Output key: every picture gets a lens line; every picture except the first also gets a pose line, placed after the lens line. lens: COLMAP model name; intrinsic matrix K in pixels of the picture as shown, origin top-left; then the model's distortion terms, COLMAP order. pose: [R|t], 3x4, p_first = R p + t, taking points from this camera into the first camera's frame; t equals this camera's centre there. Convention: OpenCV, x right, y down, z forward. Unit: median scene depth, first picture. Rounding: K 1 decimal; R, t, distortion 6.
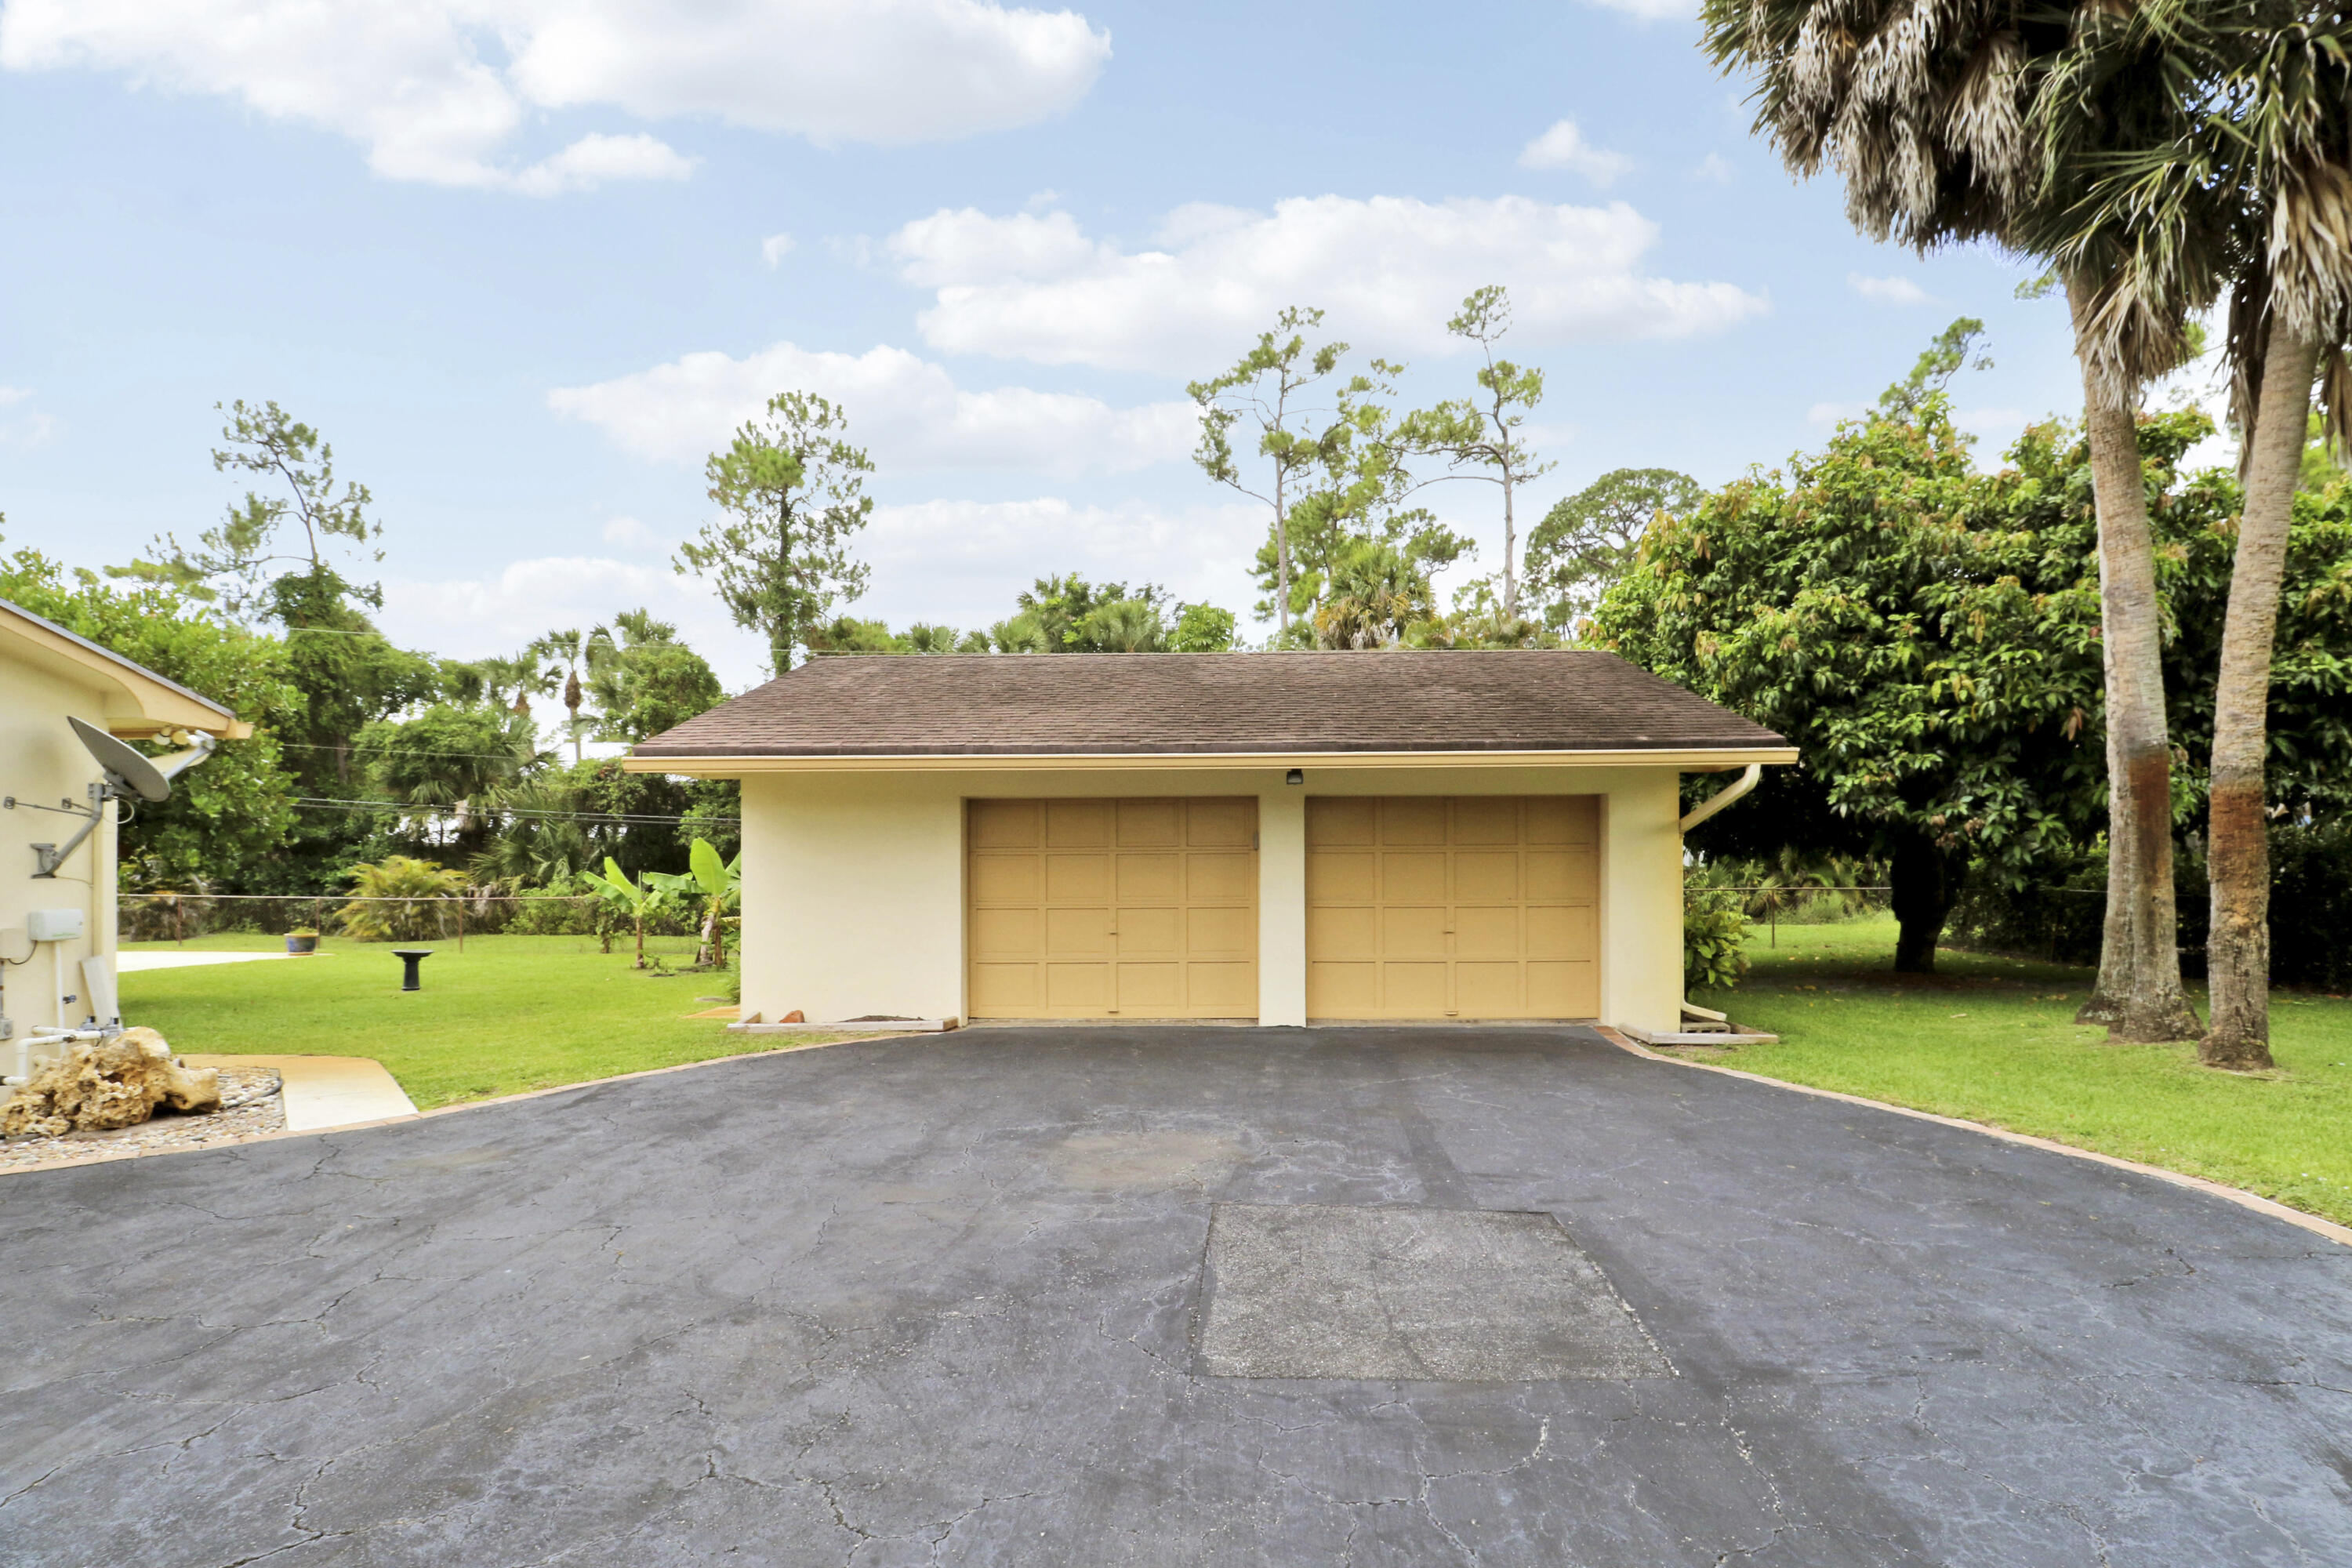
lens RADIAL K [[1104.3, 0, 1176.0], [0, 1104.3, 784.0], [0, 0, 1]] dist [0.002428, -0.015789]
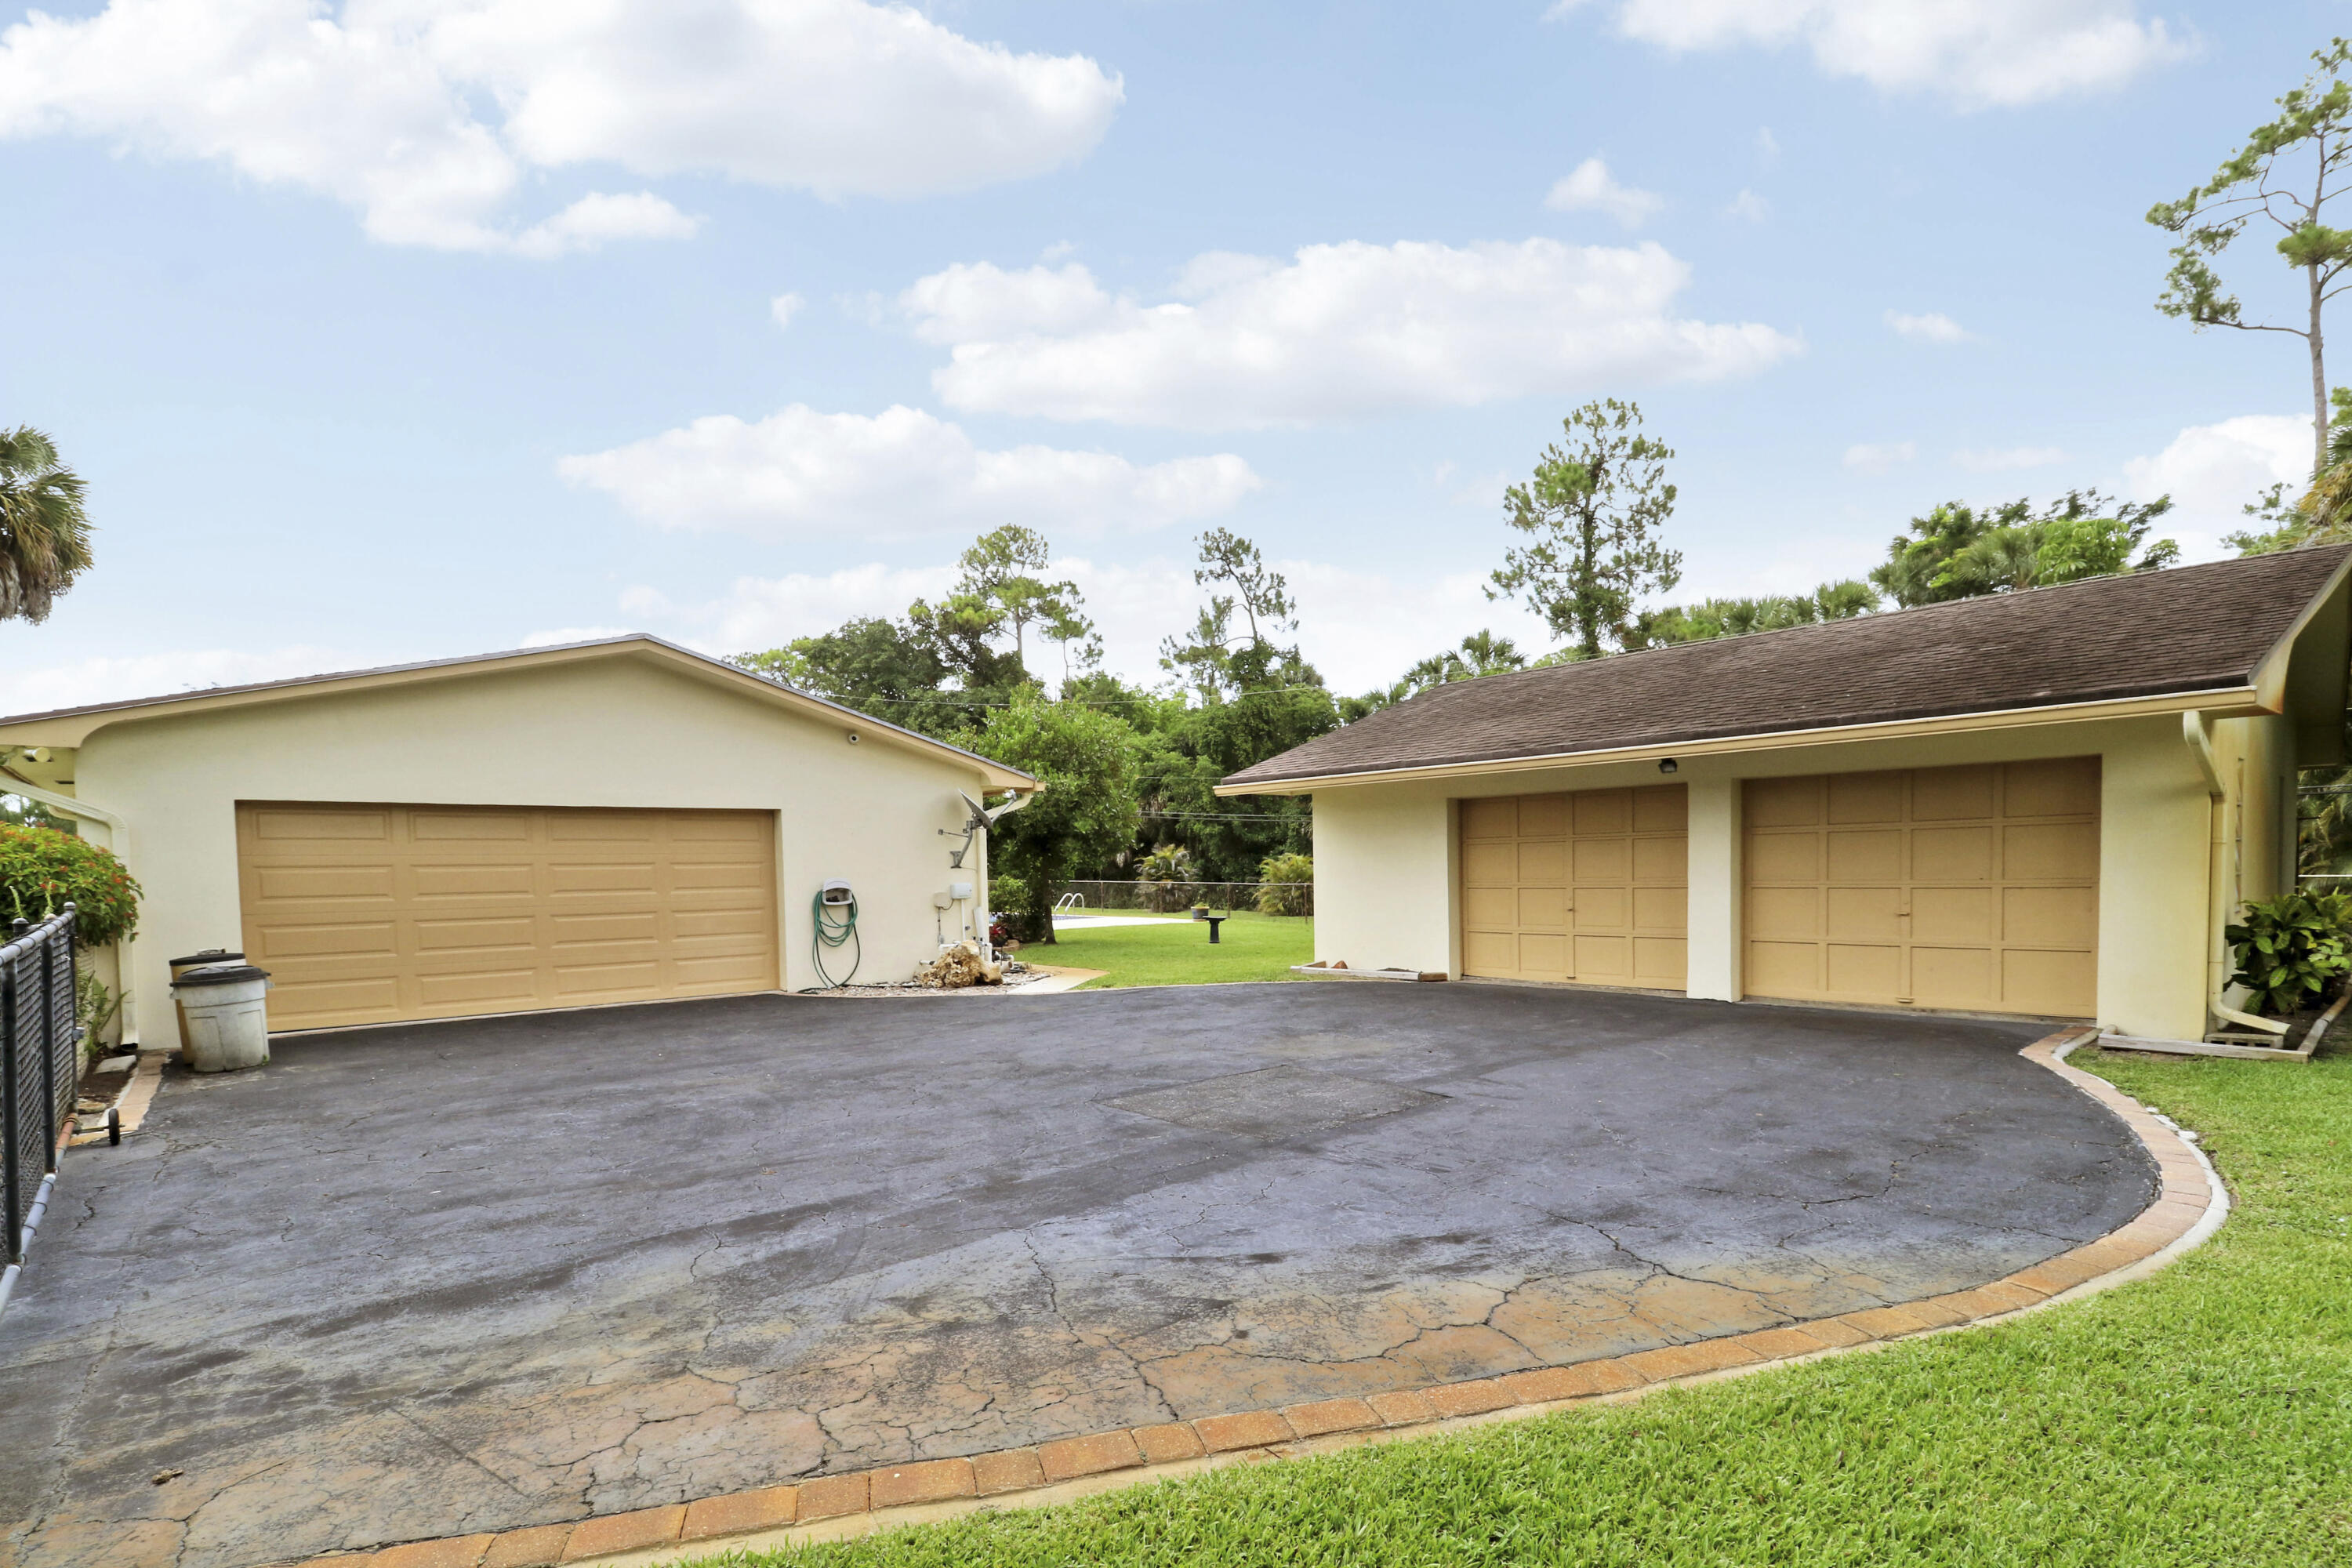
lens RADIAL K [[1104.3, 0, 1176.0], [0, 1104.3, 784.0], [0, 0, 1]] dist [0.002428, -0.015789]
pose [[0.688580, -0.062989, -0.722420, 0.360359], [0.069034, 0.997390, -0.021164, 0.000634], [0.721867, -0.035298, 0.691131, -0.062270]]
